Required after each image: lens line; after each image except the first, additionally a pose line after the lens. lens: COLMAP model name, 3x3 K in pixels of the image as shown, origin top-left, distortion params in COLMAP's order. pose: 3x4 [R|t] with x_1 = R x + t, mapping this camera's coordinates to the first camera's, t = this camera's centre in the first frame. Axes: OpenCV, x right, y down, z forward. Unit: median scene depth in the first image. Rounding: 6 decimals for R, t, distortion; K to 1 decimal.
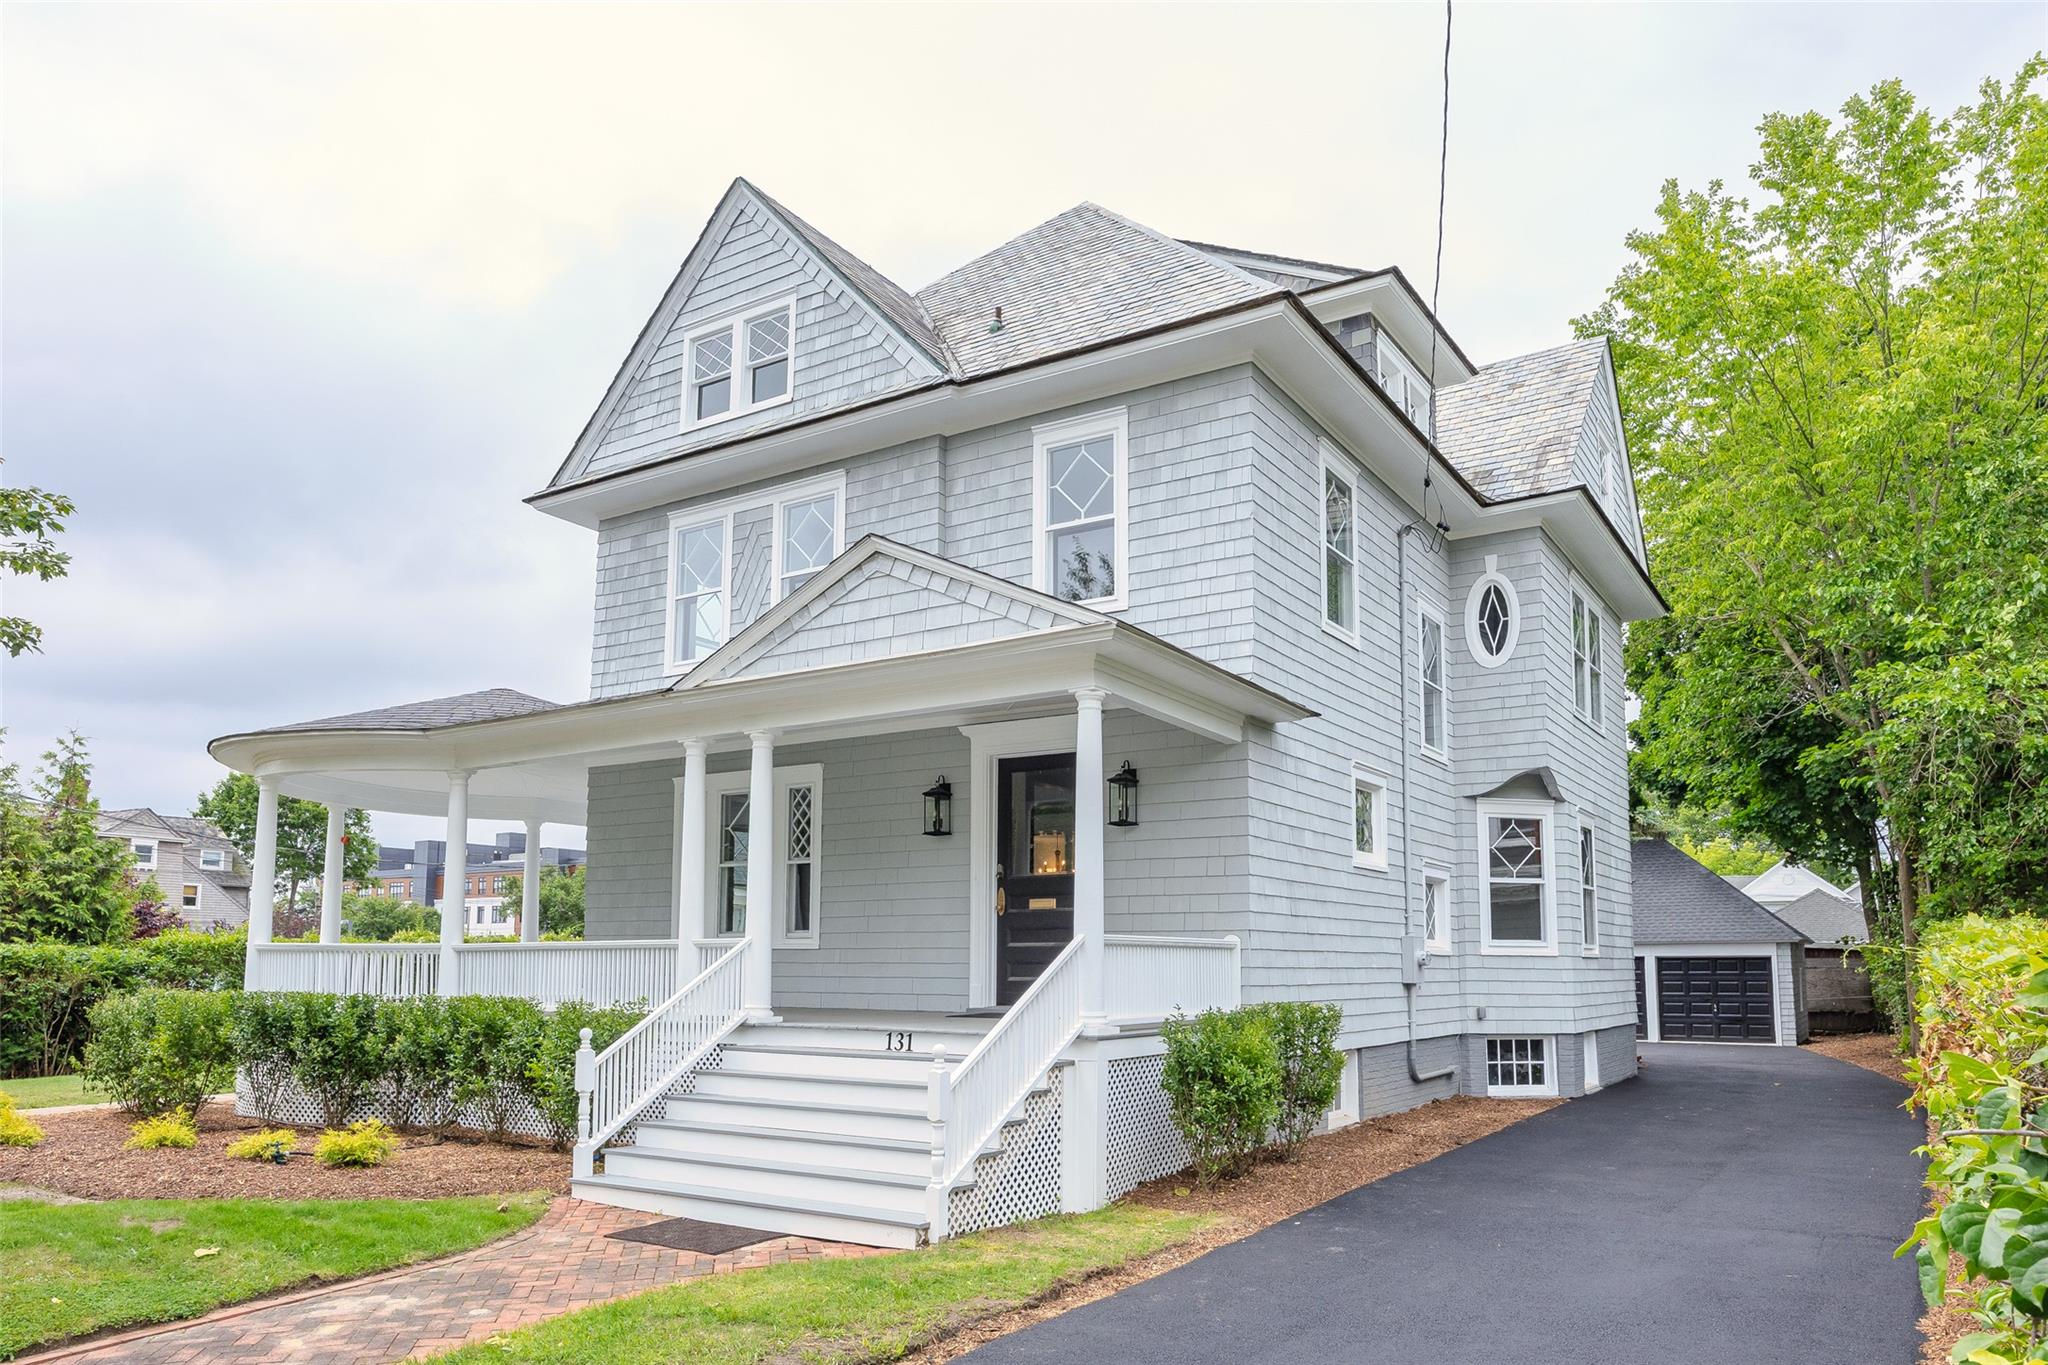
lens RADIAL K [[1337.5, 0, 1025.6], [0, 1337.5, 684.4], [0, 0, 1]] dist [0.002480, 0.000705]
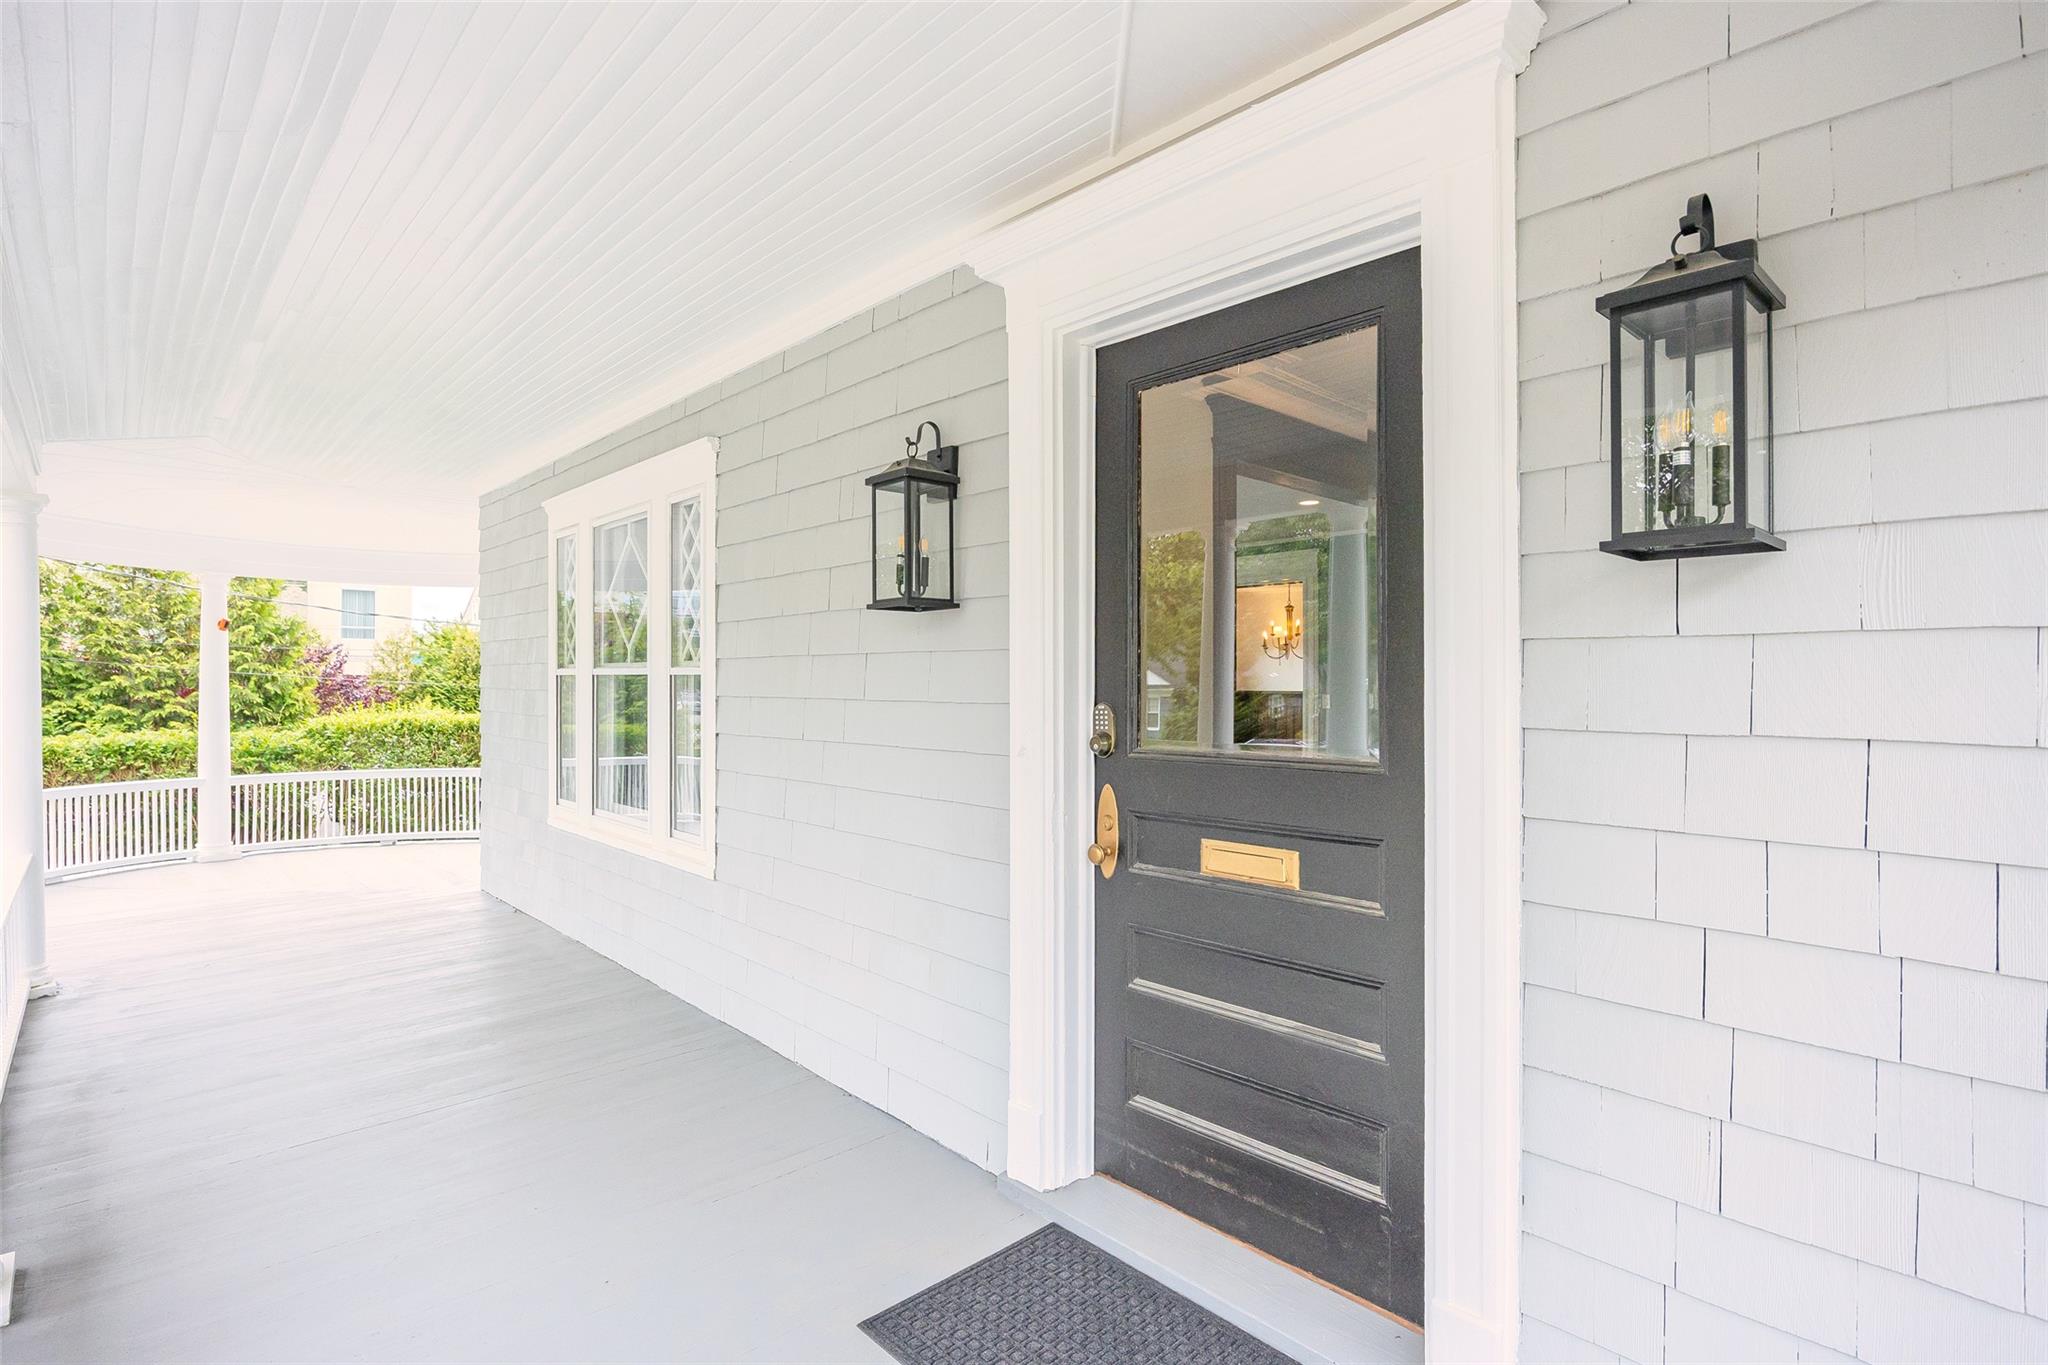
lens RADIAL K [[1001.8, 0, 1019.8], [0, 1001.8, 674.2], [0, 0, 1]] dist [0.001777, 0.000207]
pose [[0.972586, -0.006959, -0.232439, 0.012715], [0.052588, 0.980240, 0.190693, 0.075292], [0.226519, -0.197689, 0.953734, 0.696706]]
